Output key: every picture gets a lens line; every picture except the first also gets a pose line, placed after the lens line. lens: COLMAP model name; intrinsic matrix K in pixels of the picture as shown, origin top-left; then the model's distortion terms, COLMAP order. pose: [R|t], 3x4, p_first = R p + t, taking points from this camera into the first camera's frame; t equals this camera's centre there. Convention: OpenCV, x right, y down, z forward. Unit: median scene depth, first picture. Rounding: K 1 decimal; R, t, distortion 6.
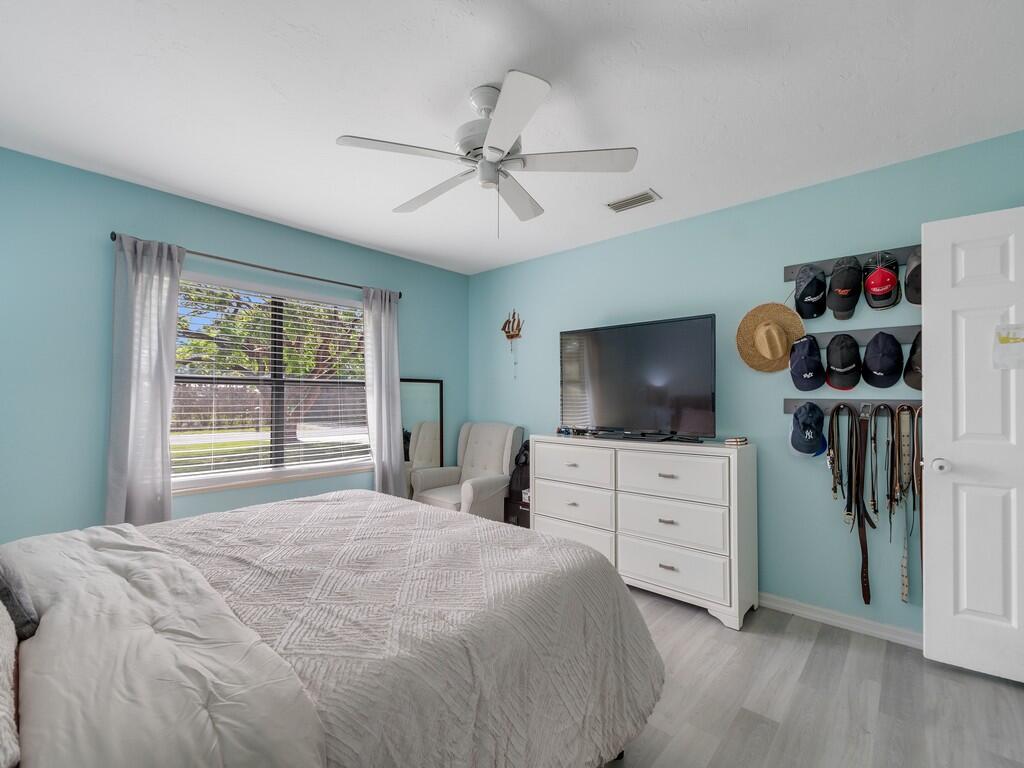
lens RADIAL K [[455.8, 0, 511.3], [0, 455.8, 397.8], [0, 0, 1]] dist [0.001051, 0.000045]
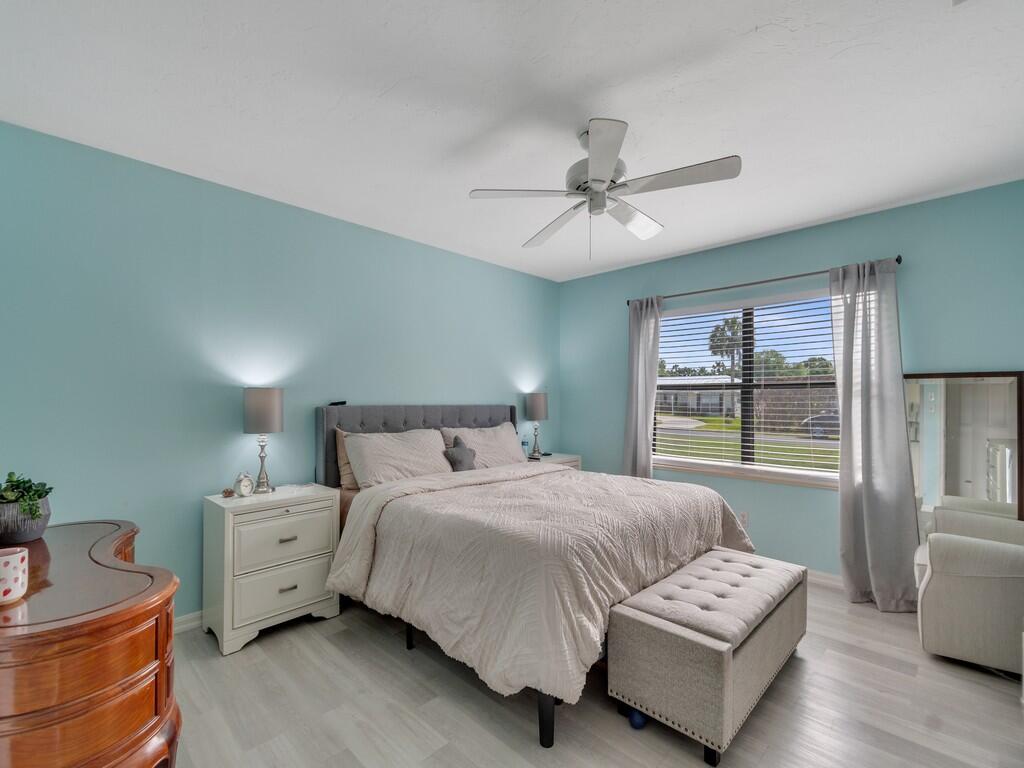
lens RADIAL K [[455.8, 0, 511.3], [0, 455.8, 397.8], [0, 0, 1]] dist [0.001051, 0.000045]
pose [[-0.048712, -0.000310, -0.998813, 0.603555], [0.000884, 1.000000, -0.000354, -0.007119], [0.998812, -0.000900, -0.048712, 0.495567]]
